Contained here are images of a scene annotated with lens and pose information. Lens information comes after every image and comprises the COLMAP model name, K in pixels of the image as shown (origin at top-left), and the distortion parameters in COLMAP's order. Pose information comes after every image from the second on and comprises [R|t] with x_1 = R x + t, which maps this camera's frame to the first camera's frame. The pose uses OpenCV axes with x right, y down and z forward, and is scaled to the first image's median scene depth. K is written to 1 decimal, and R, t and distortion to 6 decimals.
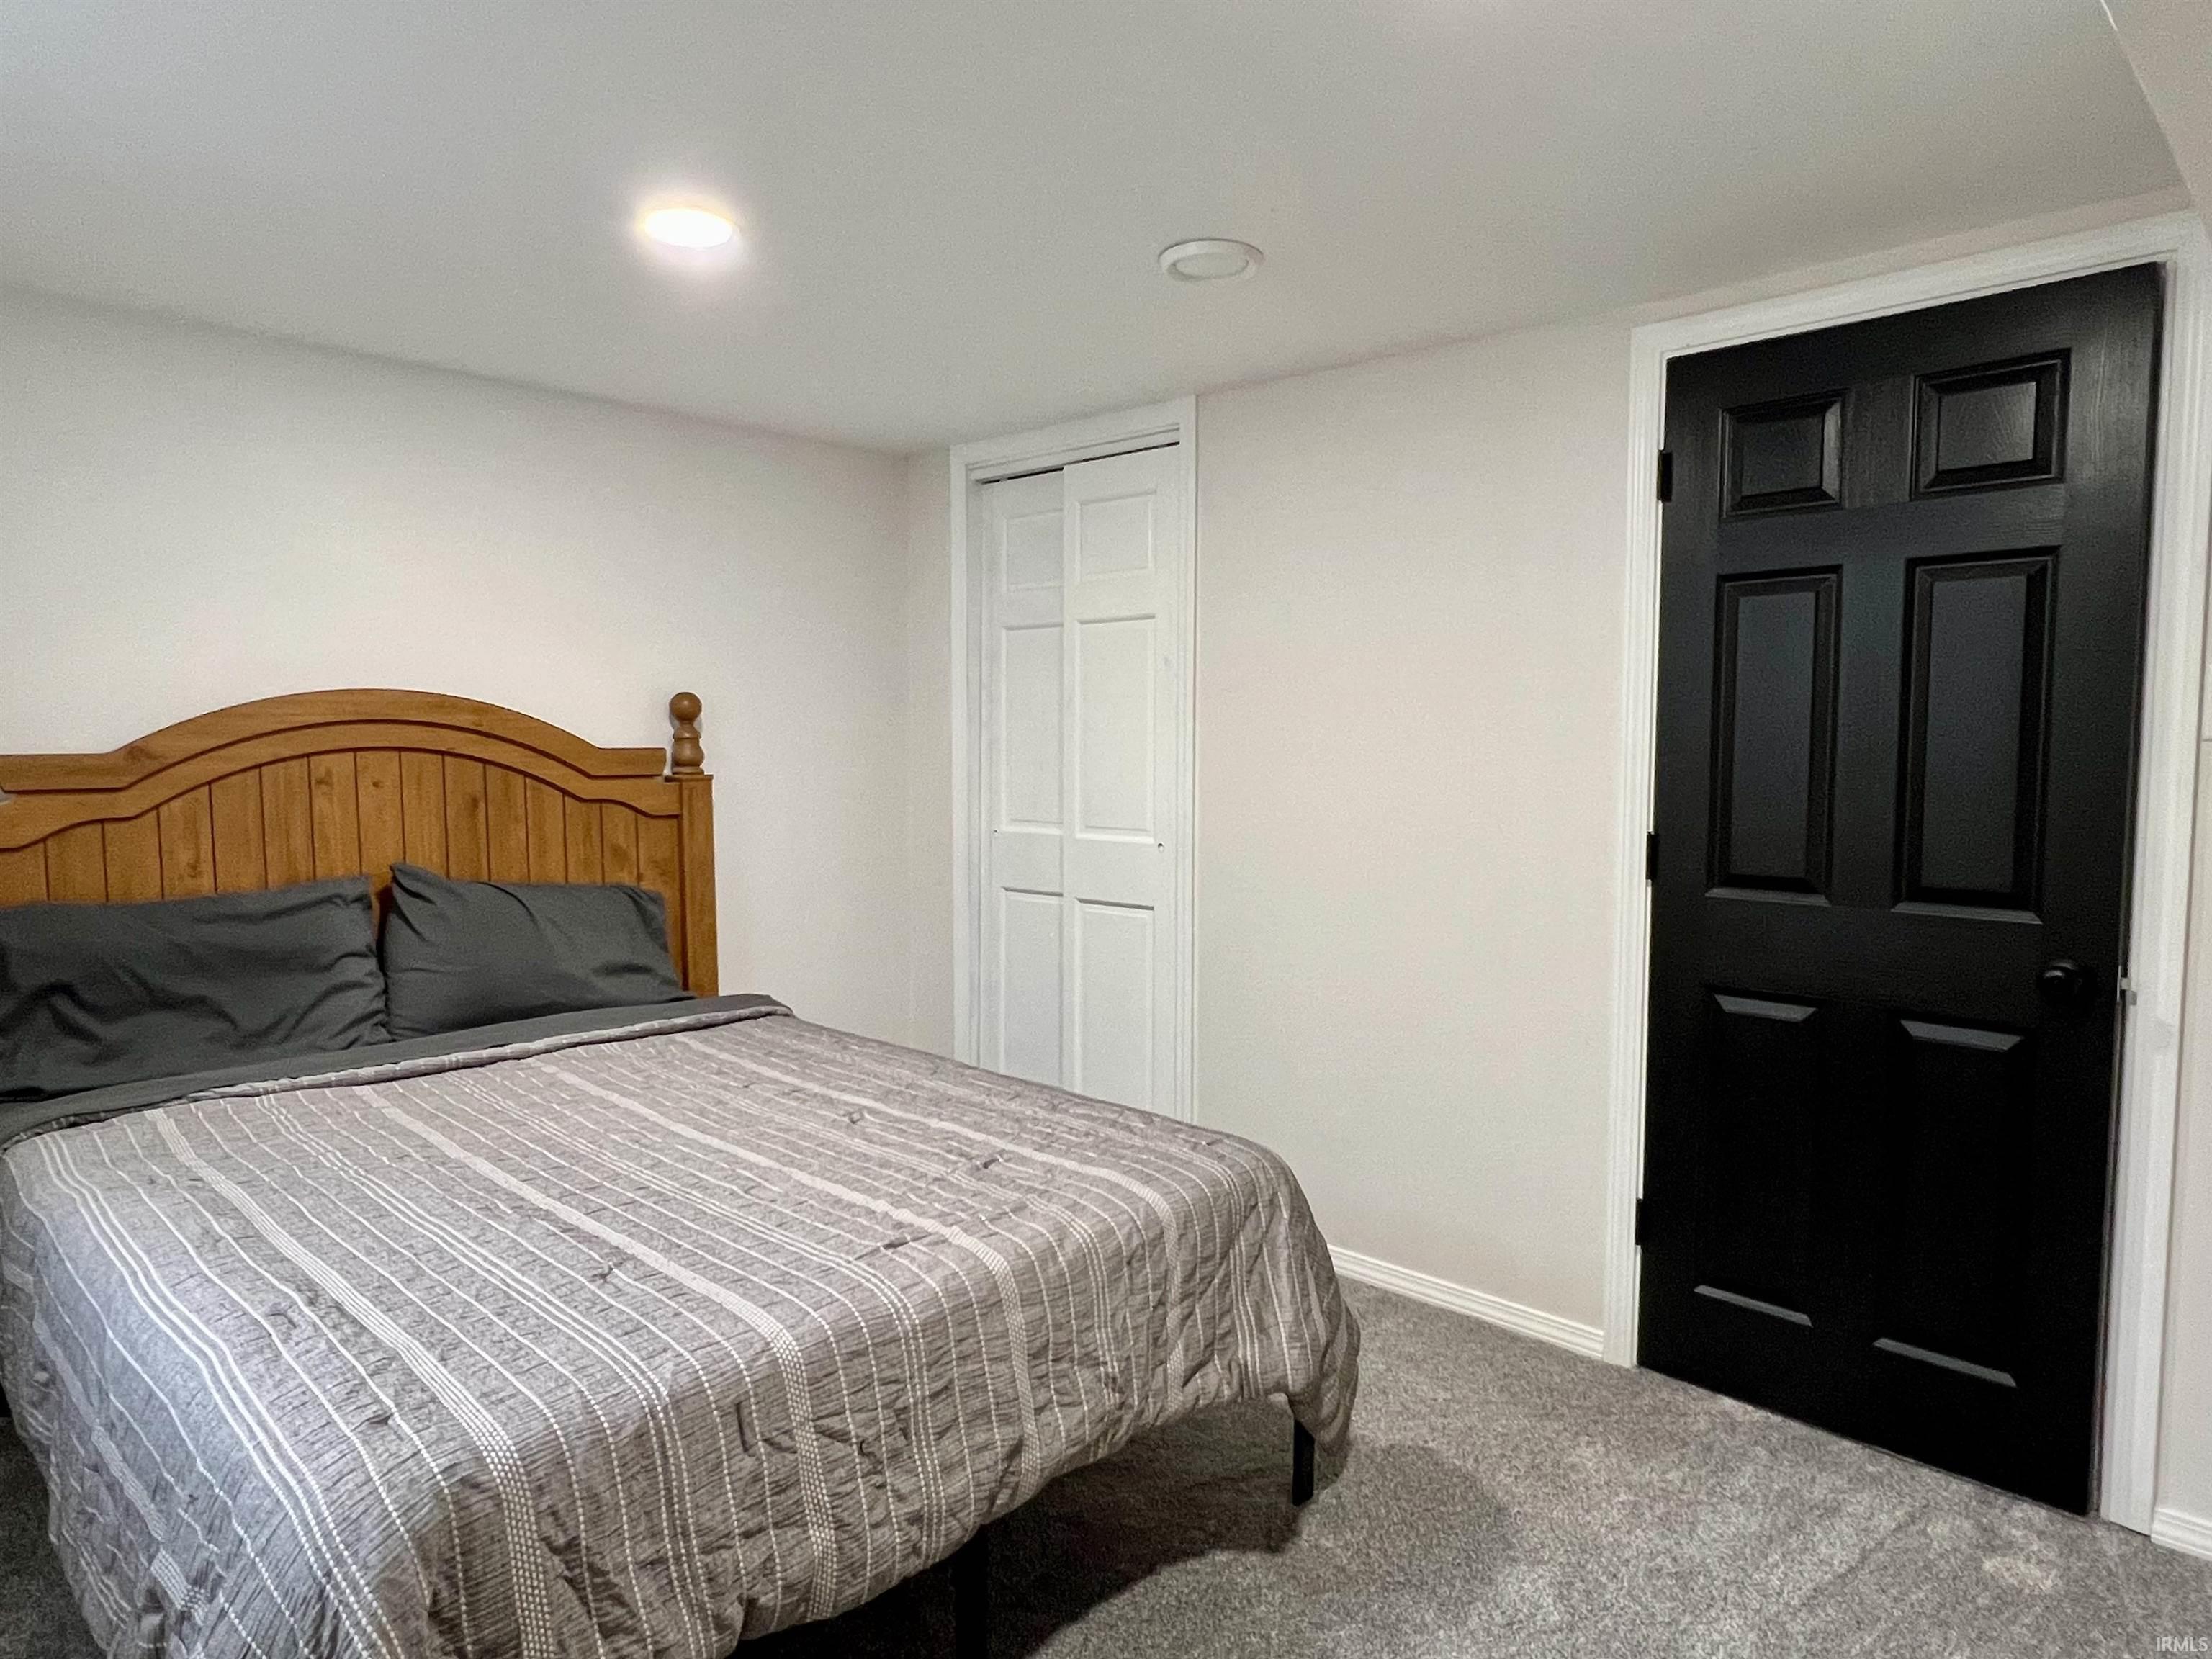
lens RADIAL K [[1339.8, 0, 1110.6], [0, 1339.8, 840.1], [0, 0, 1]] dist [-0.023984, -0.000190]
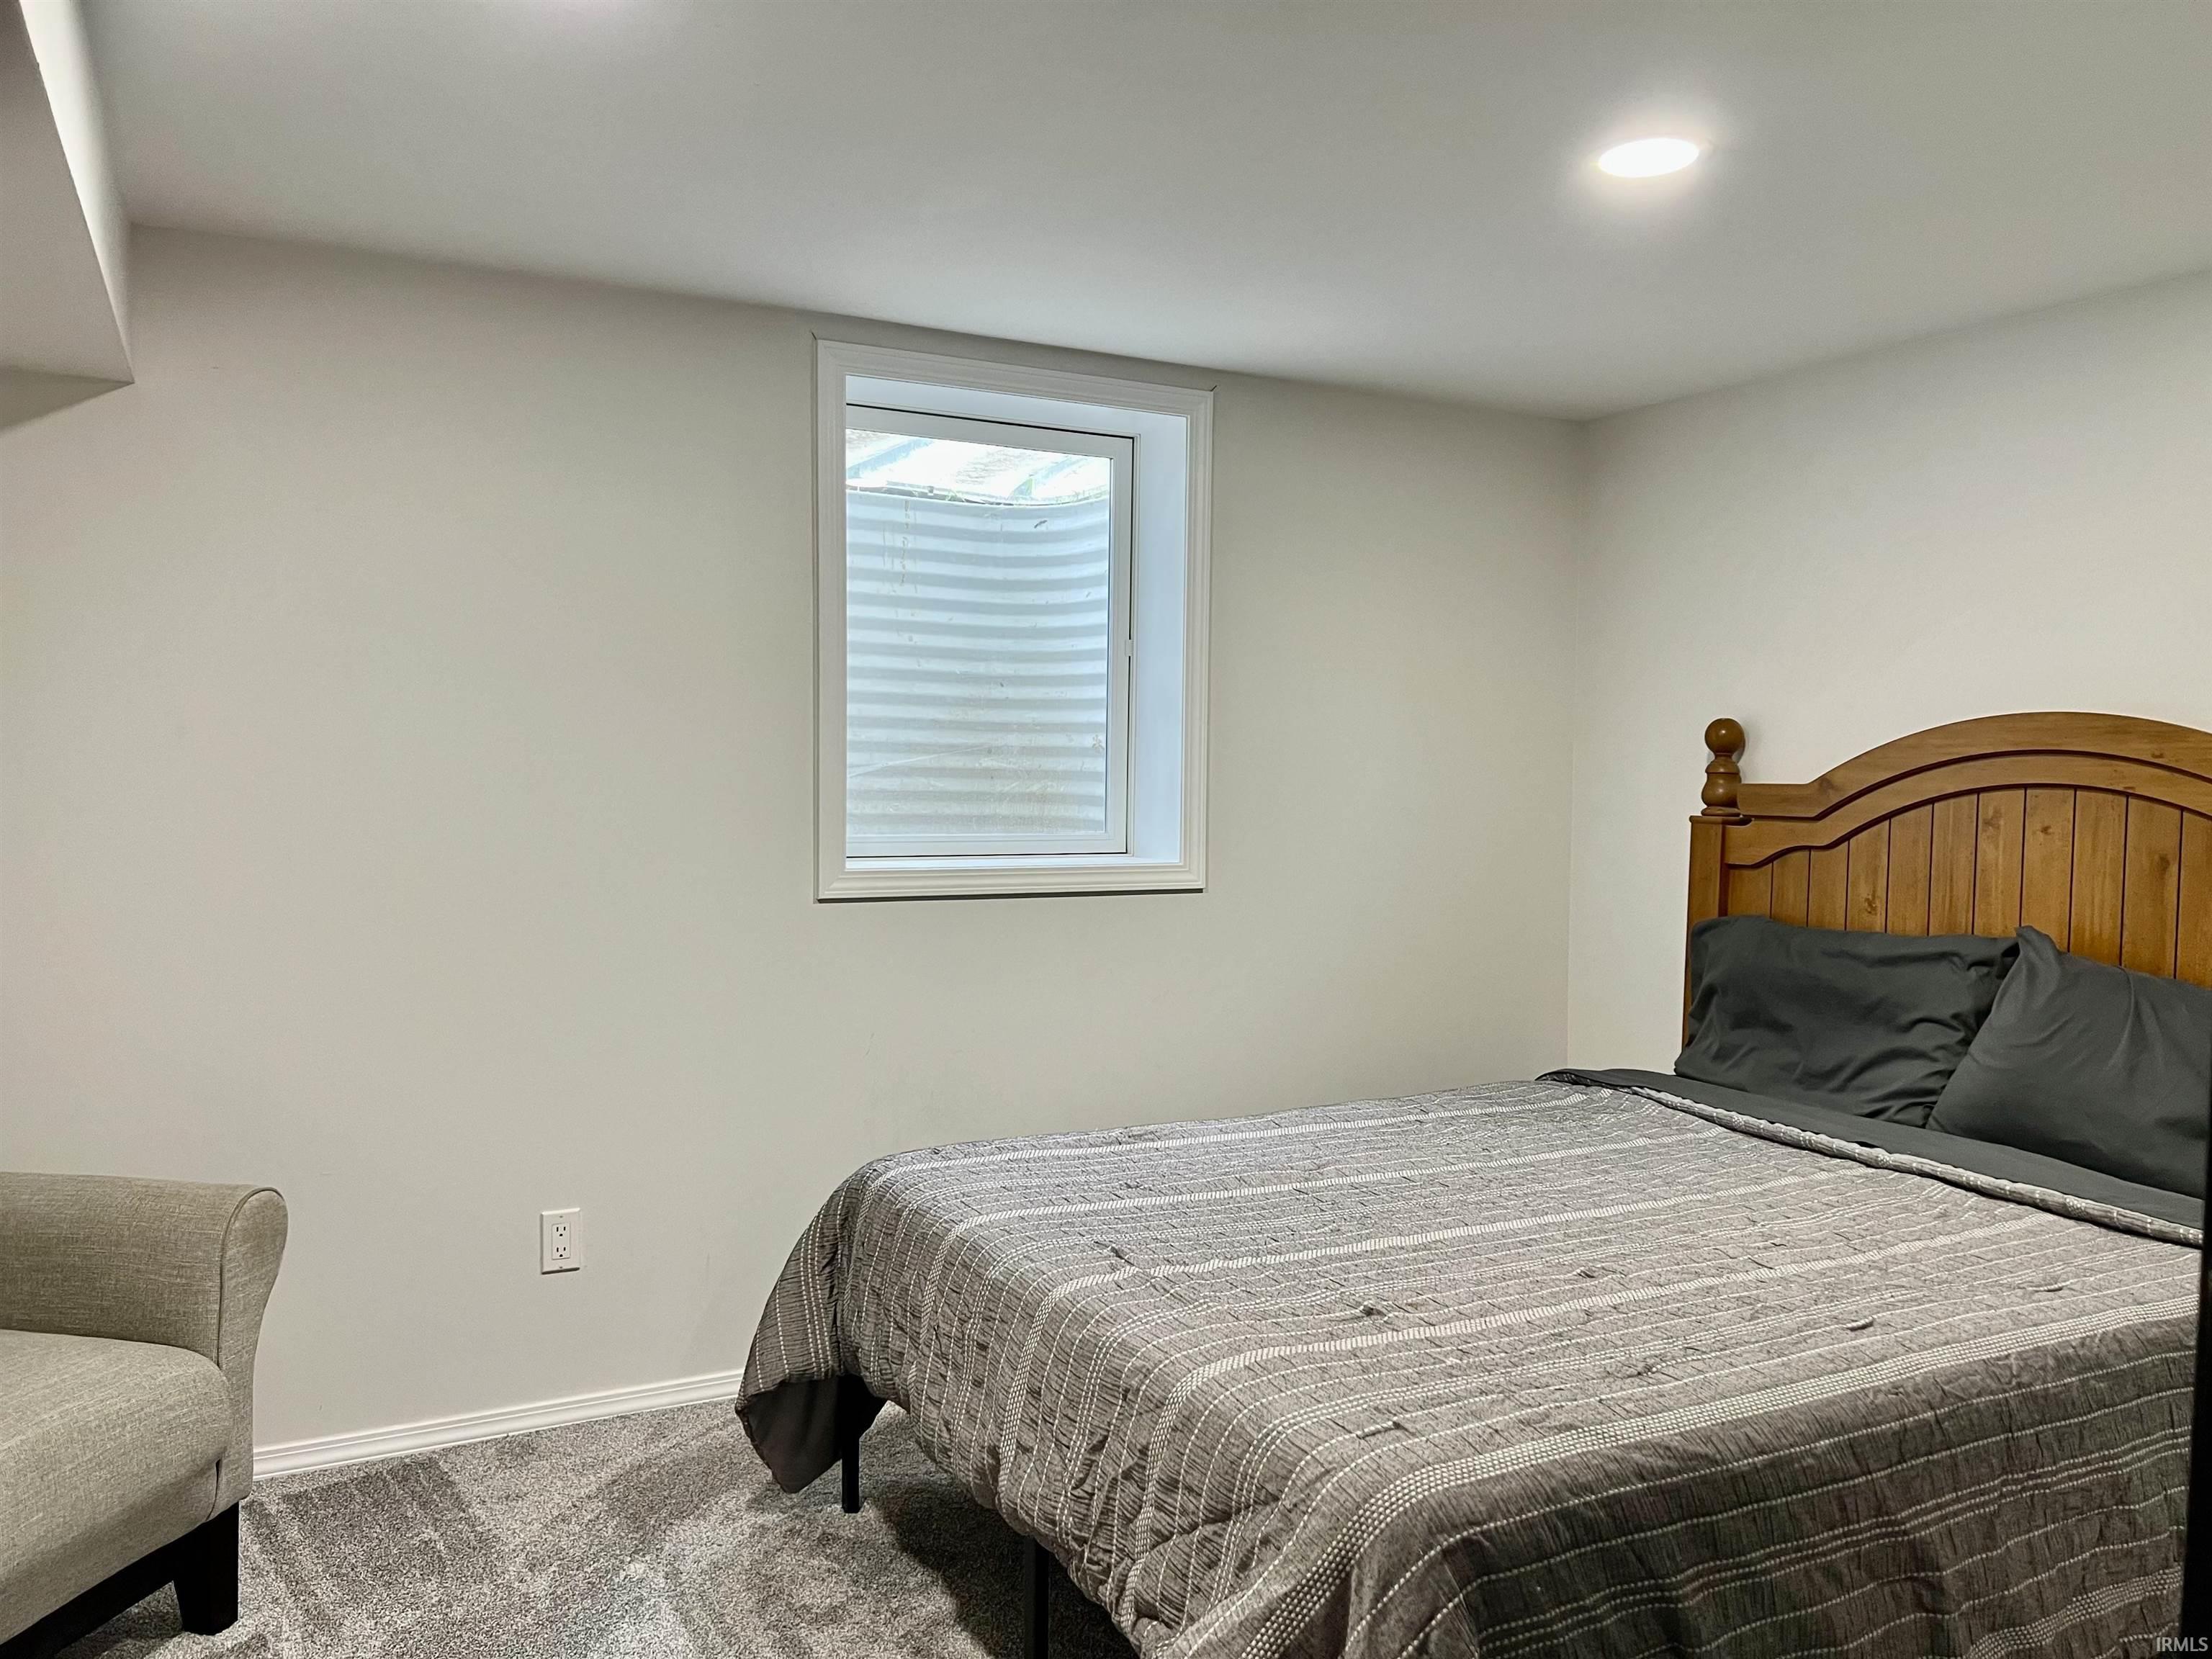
lens RADIAL K [[1667.3, 0, 1113.2], [0, 1667.3, 828.6], [0, 0, 1]] dist [0.049643, -0.047061]
pose [[-0.313485, 0.036373, -0.948896, 0.662540], [-0.081403, 0.994558, 0.065016, -0.069404], [0.946097, 0.097625, -0.308819, 0.854680]]
